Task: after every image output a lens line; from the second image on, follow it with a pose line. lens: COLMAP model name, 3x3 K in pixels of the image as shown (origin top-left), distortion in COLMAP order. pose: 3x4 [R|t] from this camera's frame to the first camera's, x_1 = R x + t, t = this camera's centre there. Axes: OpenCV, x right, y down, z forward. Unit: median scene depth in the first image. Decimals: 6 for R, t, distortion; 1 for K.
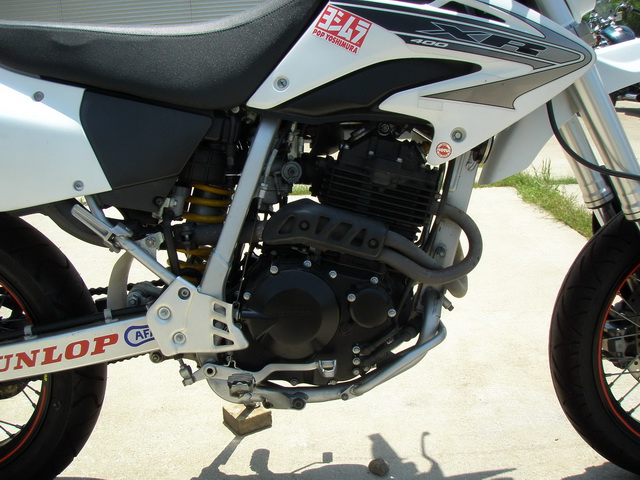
lens RADIAL K [[708.1, 0, 307.5], [0, 708.1, 244.7], [0, 0, 1]] dist [-0.152250, 0.000000]
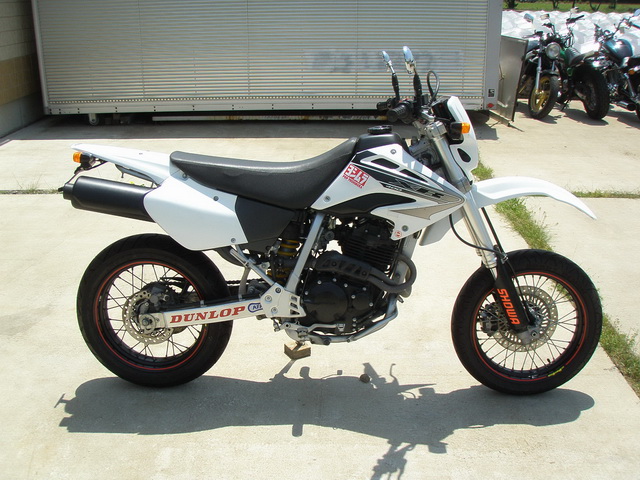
lens RADIAL K [[708.1, 0, 311.1], [0, 708.1, 239.8], [0, 0, 1]] dist [-0.152250, 0.000000]
pose [[0.997984, 0.054454, -0.032595, -0.007621], [-0.052284, 0.996574, 0.064084, -0.230528], [0.035973, -0.062250, 0.997412, -1.171480]]
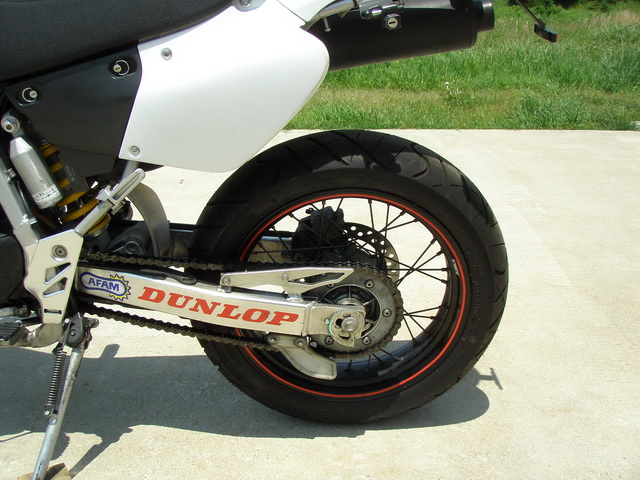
lens RADIAL K [[708.1, 0, 307.1], [0, 708.1, 242.4], [0, 0, 1]] dist [-0.152250, 0.000000]
pose [[-0.998808, 0.044899, 0.019163, -0.551504], [0.047774, 0.818256, 0.572866, -0.543387], [0.010041, 0.573098, -0.819425, 2.022674]]
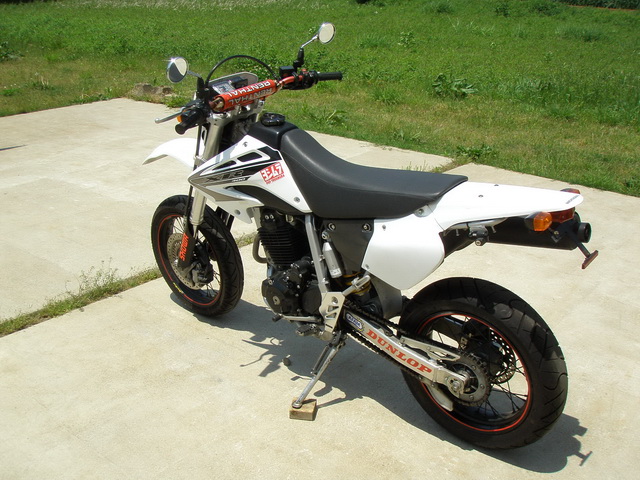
lens RADIAL K [[708.1, 0, 317.8], [0, 708.1, 243.5], [0, 0, 1]] dist [-0.152250, 0.000000]
pose [[-0.752764, -0.206171, 0.625172, -1.410222], [0.197114, 0.835521, 0.512884, -1.196729], [-0.628087, 0.509311, -0.588311, 2.379566]]
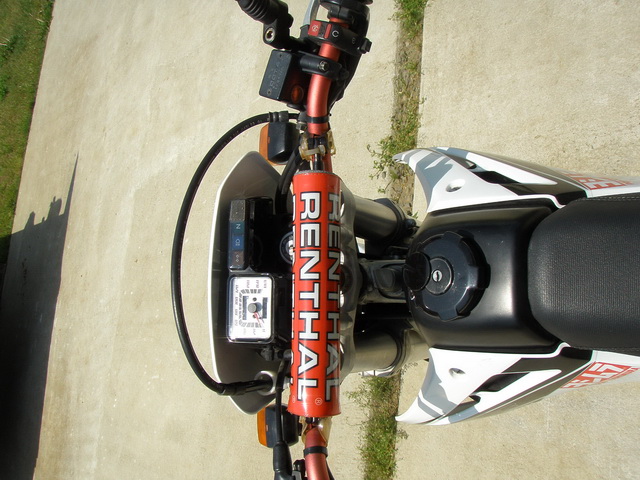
lens RADIAL K [[708.1, 0, 291.9], [0, 708.1, 250.8], [0, 0, 1]] dist [-0.152250, 0.000000]
pose [[-0.559927, 0.073674, 0.825260, -0.327945], [0.818834, -0.102818, 0.564747, -0.899005], [0.126458, 0.991968, -0.002756, 0.970150]]
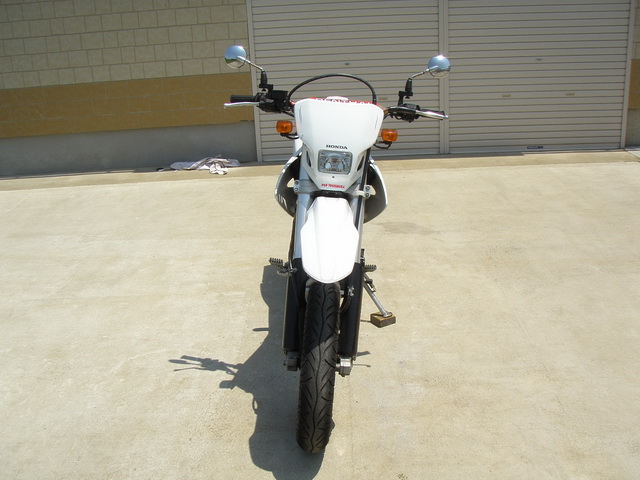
lens RADIAL K [[708.1, 0, 319.4], [0, 708.1, 245.0], [0, 0, 1]] dist [-0.152250, 0.000000]
pose [[-0.028004, 0.381392, -0.923989, 2.401034], [-0.226488, 0.897891, 0.377484, -0.943454], [0.973611, 0.219844, 0.061236, 0.900948]]
